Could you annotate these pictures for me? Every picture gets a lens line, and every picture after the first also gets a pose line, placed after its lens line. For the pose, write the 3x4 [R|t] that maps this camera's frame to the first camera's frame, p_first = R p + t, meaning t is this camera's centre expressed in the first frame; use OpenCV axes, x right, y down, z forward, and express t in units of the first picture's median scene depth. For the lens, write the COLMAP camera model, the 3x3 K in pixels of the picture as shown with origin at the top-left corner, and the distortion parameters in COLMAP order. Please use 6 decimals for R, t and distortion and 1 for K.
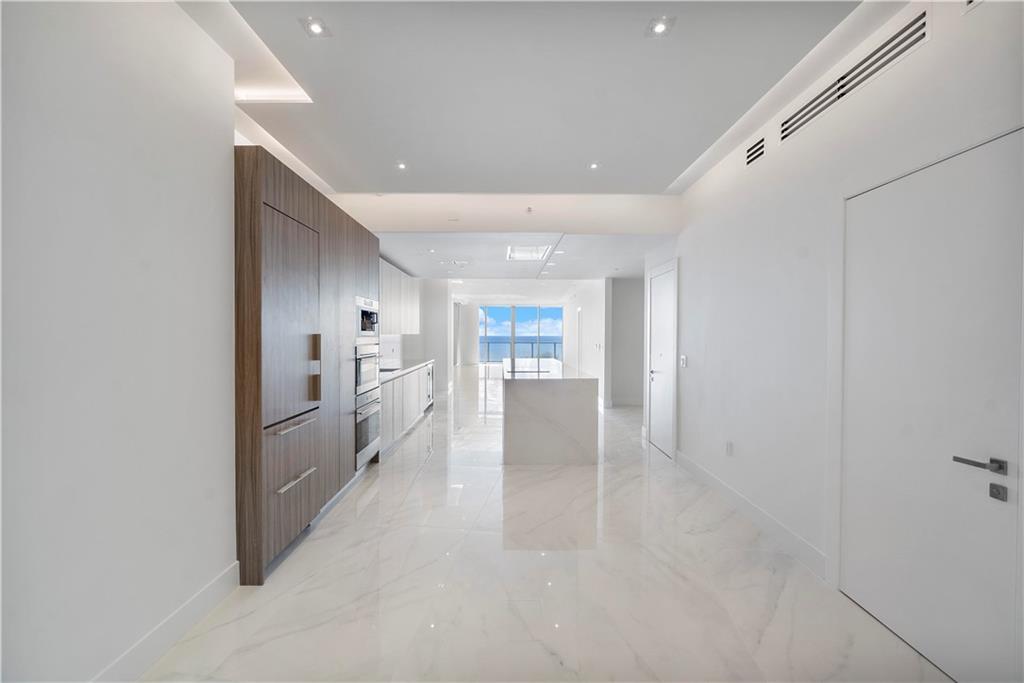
lens RADIAL K [[445.5, 0, 515.2], [0, 445.5, 341.1], [0, 0, 1]] dist [-0.002689, -0.000378]
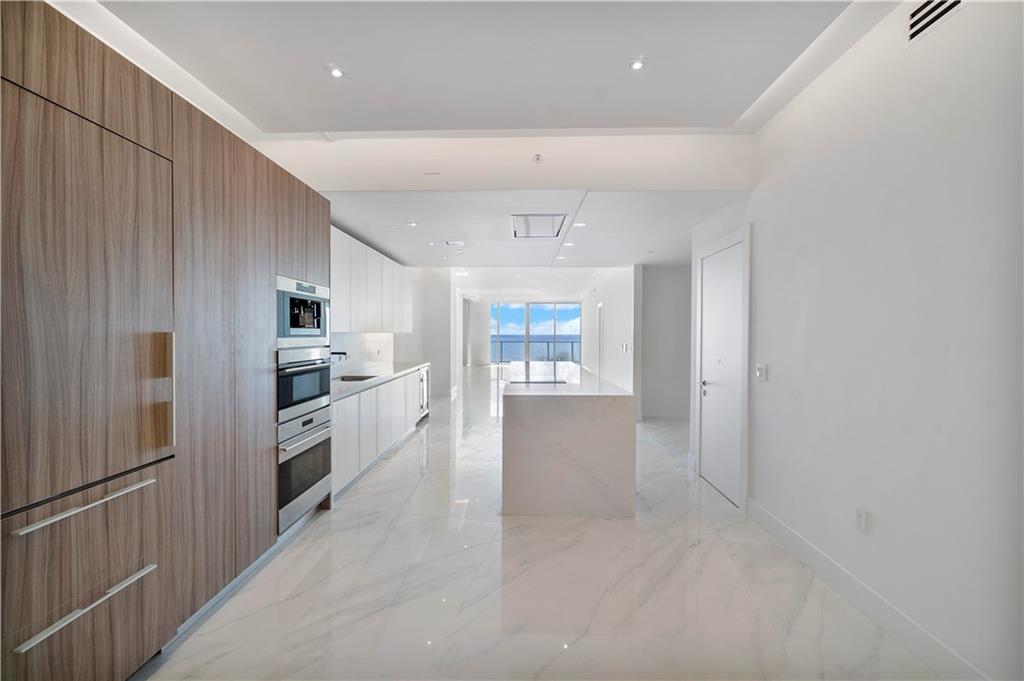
lens RADIAL K [[442.8, 0, 507.9], [0, 442.8, 340.1], [0, 0, 1]] dist [-0.004345, -0.000306]
pose [[0.998511, 0.001157, -0.054536, 0.013438], [-0.001092, 0.999999, 0.001222, -0.002680], [0.054537, -0.001160, 0.998511, 0.172223]]
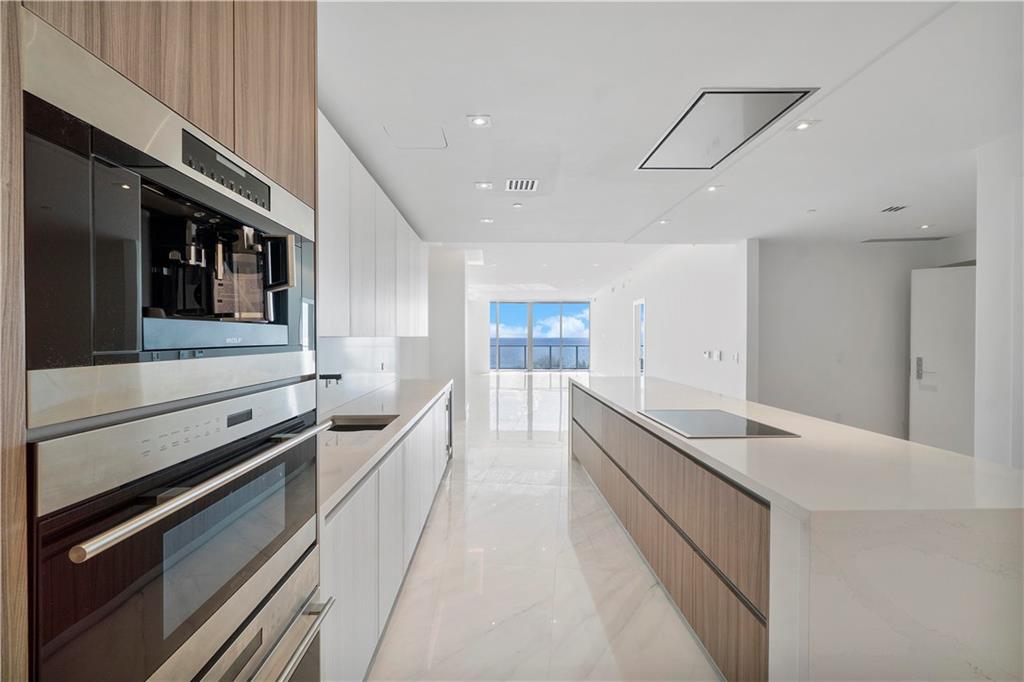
lens RADIAL K [[442.8, 0, 507.9], [0, 442.8, 340.6], [0, 0, 1]] dist [-0.004345, -0.000306]
pose [[0.999990, -0.003116, -0.003216, -0.112653], [0.003101, 0.999985, -0.004624, -0.006967], [0.003230, 0.004614, 0.999984, 0.433127]]
